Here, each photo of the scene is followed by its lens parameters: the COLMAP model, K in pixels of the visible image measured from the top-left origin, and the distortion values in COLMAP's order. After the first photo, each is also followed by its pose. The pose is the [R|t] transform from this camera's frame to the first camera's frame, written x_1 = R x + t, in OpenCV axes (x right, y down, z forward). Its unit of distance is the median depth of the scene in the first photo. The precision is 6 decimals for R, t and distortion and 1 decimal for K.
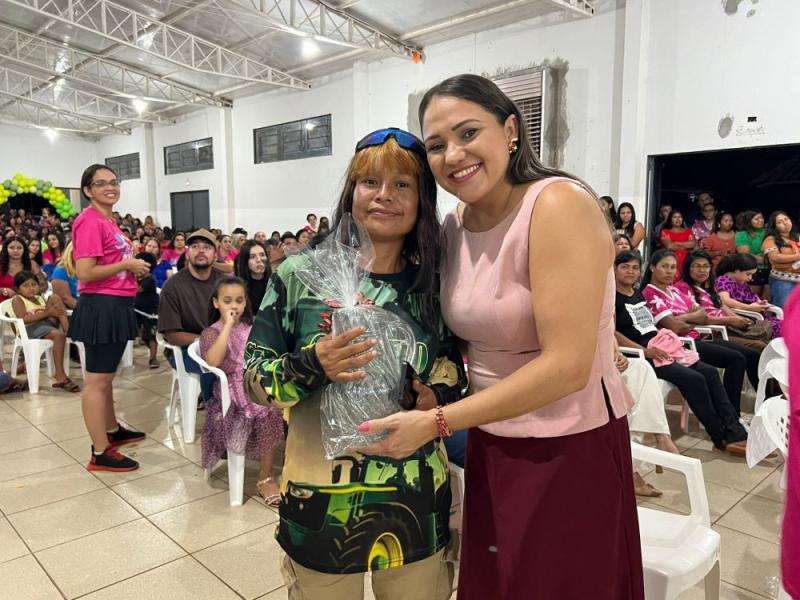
lens RADIAL K [[621.6, 0, 402.1], [0, 621.6, 299.5], [0, 0, 1]] dist [0.053589, -0.056191]
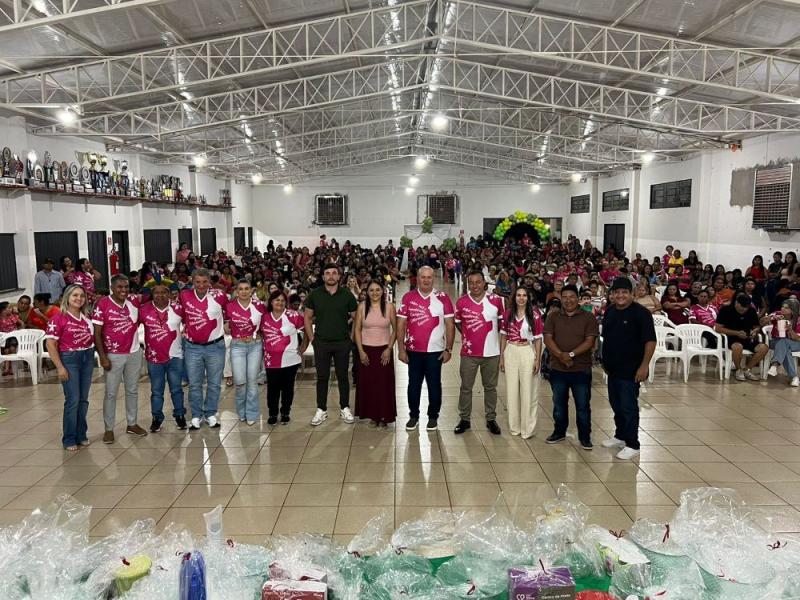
lens RADIAL K [[640.7, 0, 401.2], [0, 640.7, 303.0], [0, 0, 1]] dist [0.028797, -0.007987]
pose [[0.728760, 0.082715, -0.679755, 0.342785], [-0.080398, 0.996147, 0.035022, -0.005710], [0.680033, 0.029128, 0.732603, -0.435108]]
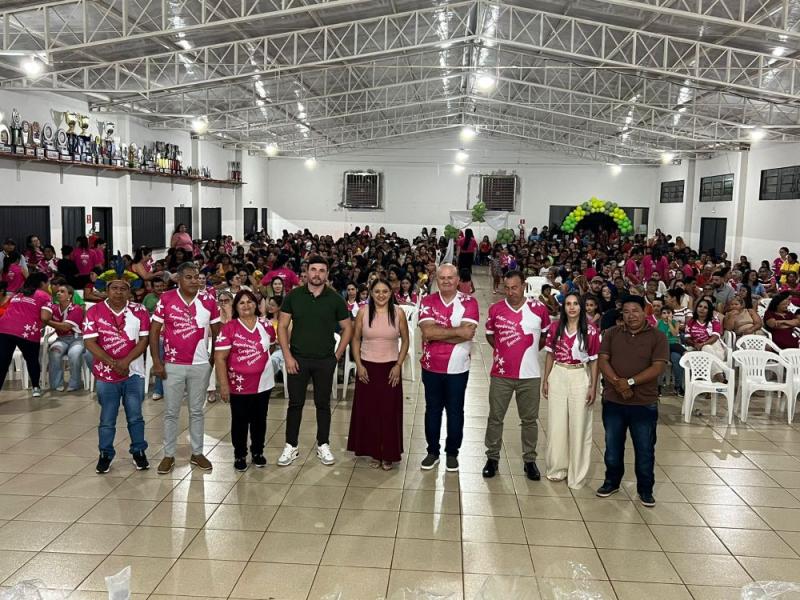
lens RADIAL K [[780.3, 0, 408.0], [0, 780.3, 301.8], [0, 0, 1]] dist [0.032871, -0.009472]
pose [[0.686725, 0.105962, -0.719153, 0.344444], [-0.115573, 0.992650, 0.035898, -0.008470], [0.717671, 0.058462, 0.693924, -0.411598]]
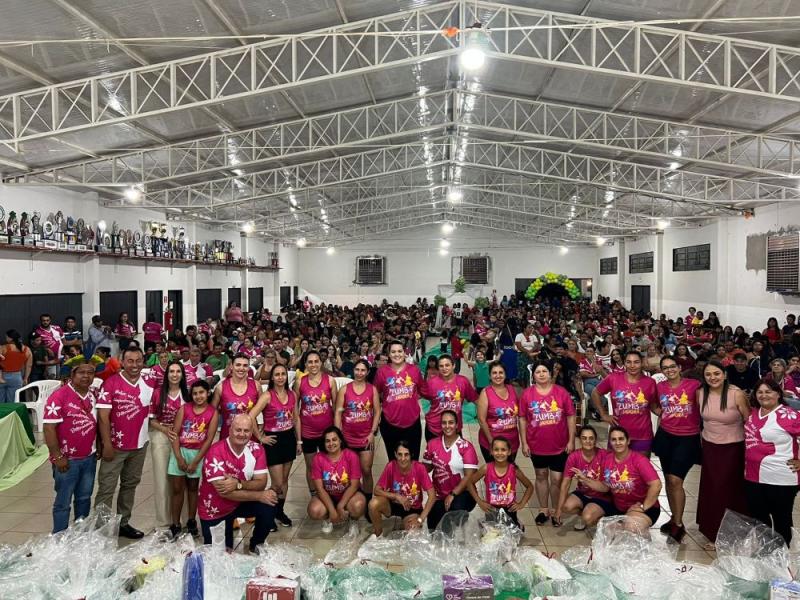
lens RADIAL K [[621.6, 0, 402.1], [0, 621.6, 299.5], [0, 0, 1]] dist [0.053589, -0.056191]
pose [[0.680314, 0.022110, -0.732587, 0.389468], [-0.090216, 0.994470, -0.053766, -0.009150], [0.727347, 0.102669, 0.678546, -0.446457]]
